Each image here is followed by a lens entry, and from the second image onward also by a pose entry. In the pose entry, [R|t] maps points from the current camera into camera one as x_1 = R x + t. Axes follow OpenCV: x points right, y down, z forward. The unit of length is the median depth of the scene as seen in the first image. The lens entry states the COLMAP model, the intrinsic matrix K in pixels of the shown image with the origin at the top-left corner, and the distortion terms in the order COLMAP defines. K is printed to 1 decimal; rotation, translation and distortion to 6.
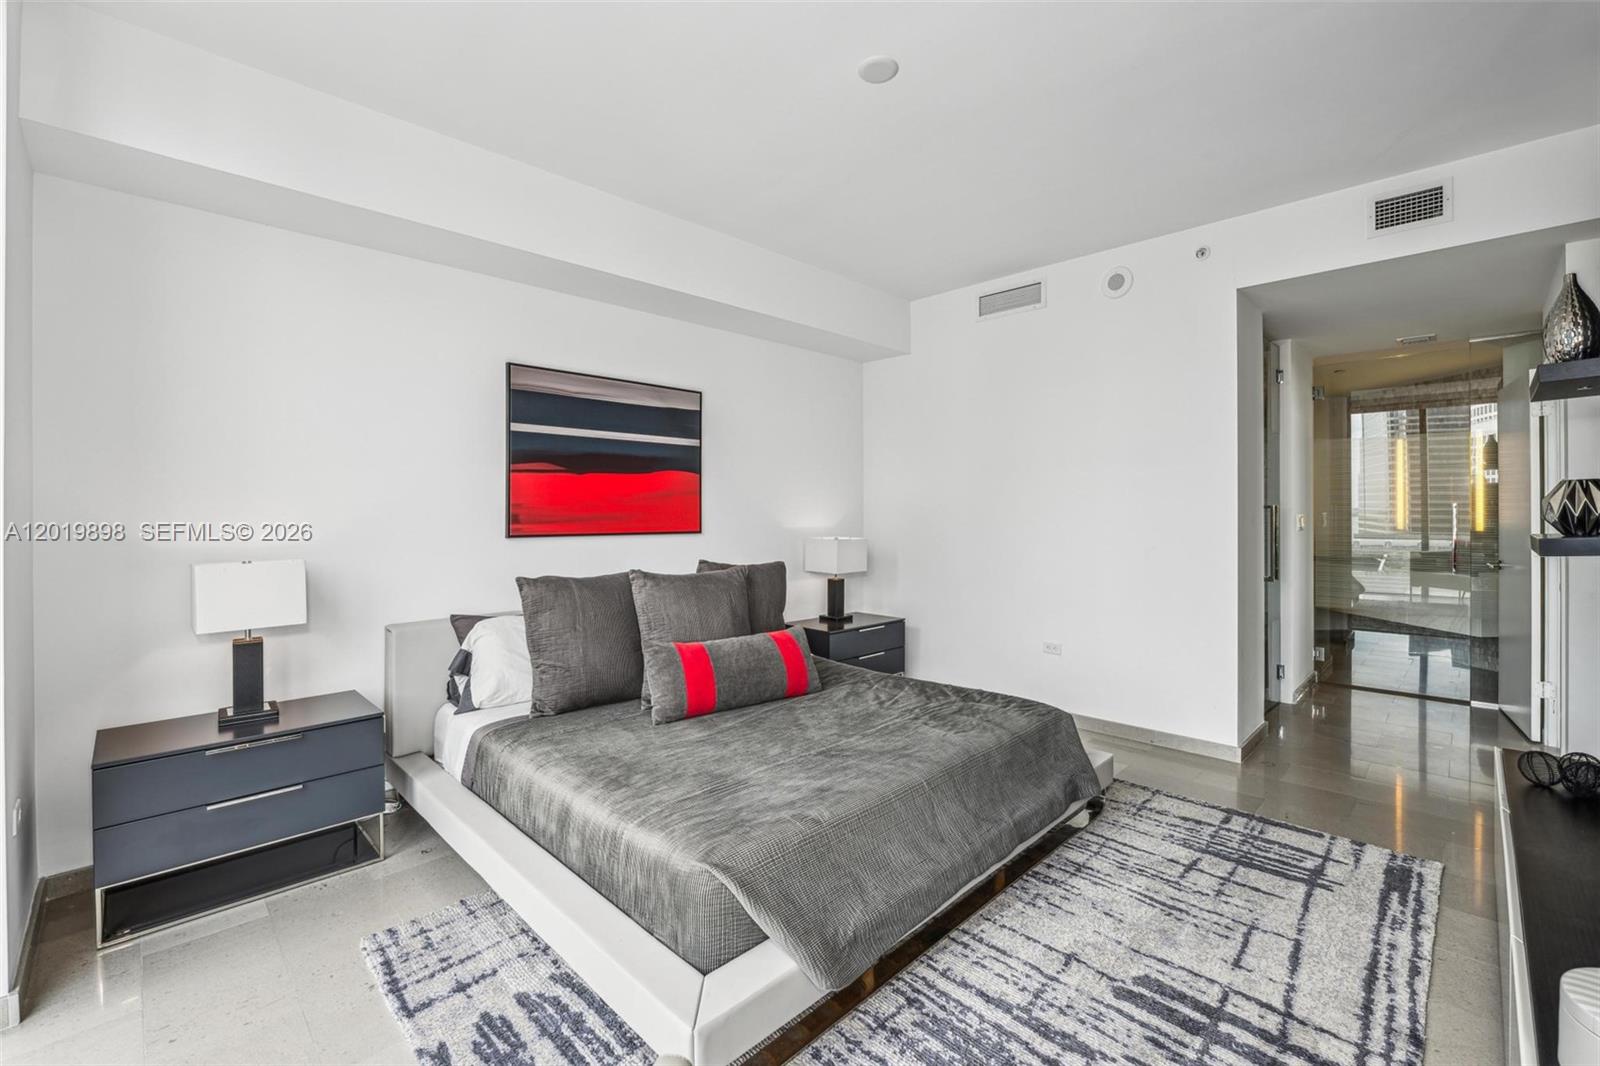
lens RADIAL K [[685.0, 0, 799.7], [0, 685.0, 514.6], [0, 0, 1]] dist [-0.019608, 0.000016]
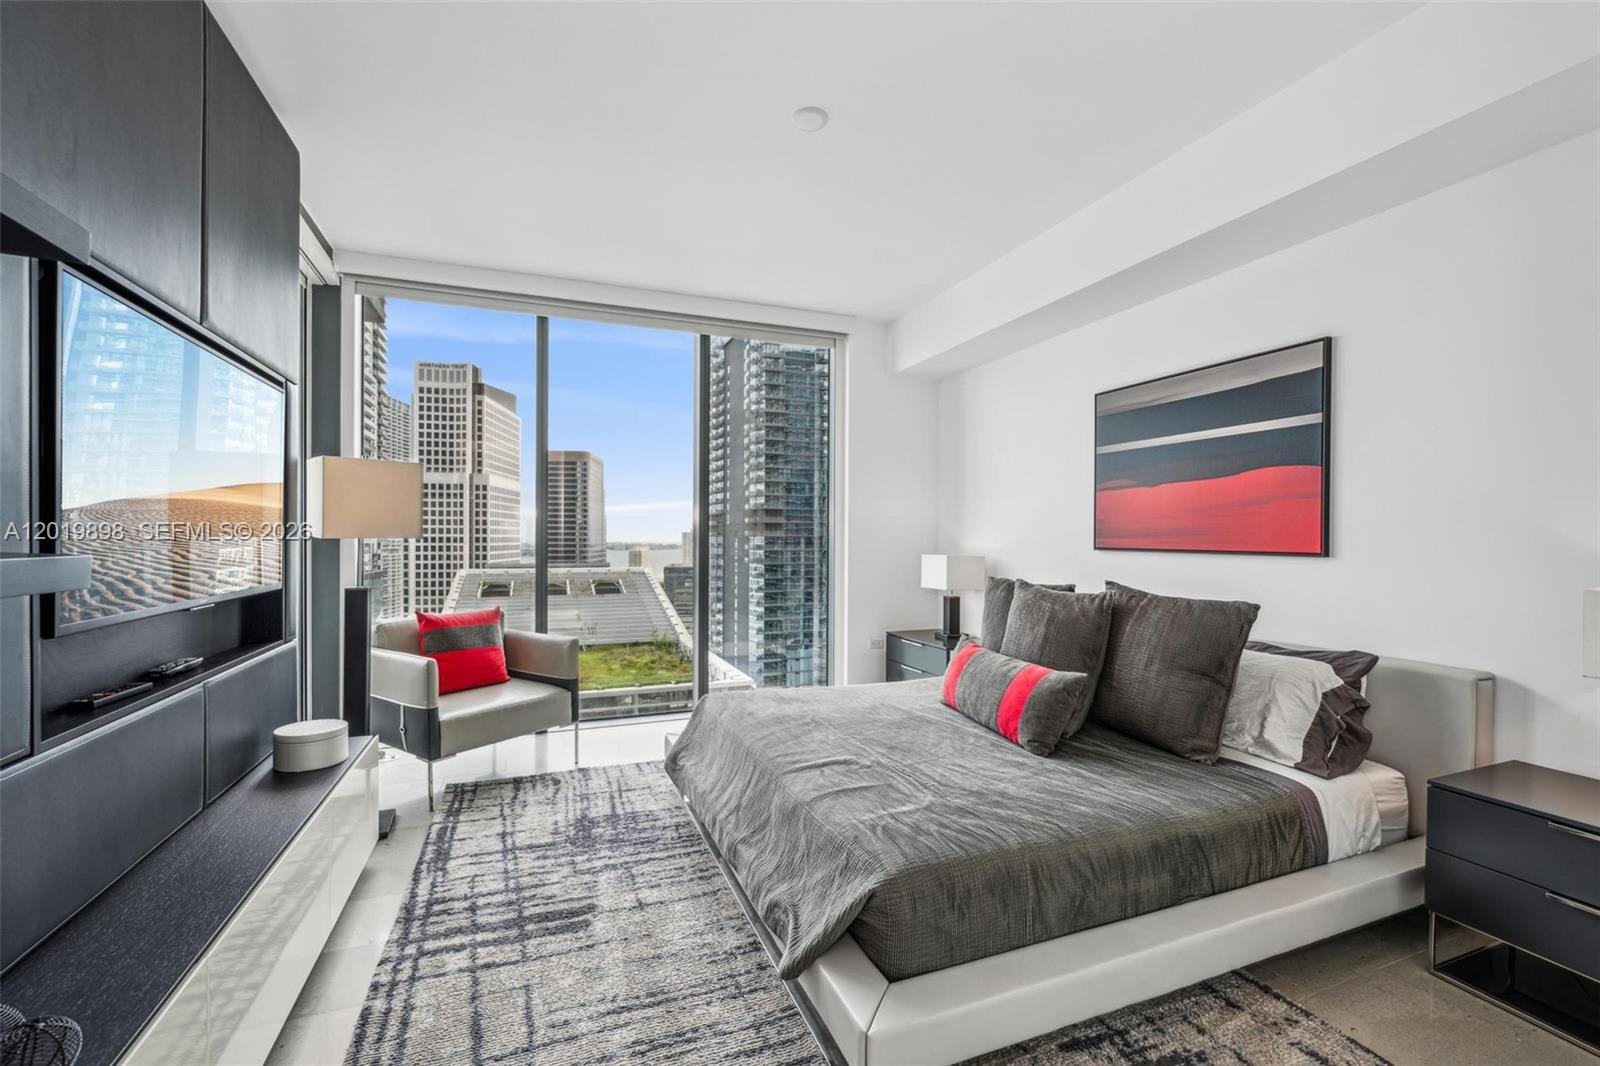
lens RADIAL K [[671.5, 0, 800.0], [0, 671.5, 533.0], [0, 0, 1]] dist [-0.001528, 0.000021]
pose [[-0.391894, 0.000082, -0.920011, 0.794690], [-0.001367, 0.999999, 0.000671, 0.006672], [0.920010, 0.001521, -0.391893, 0.998128]]
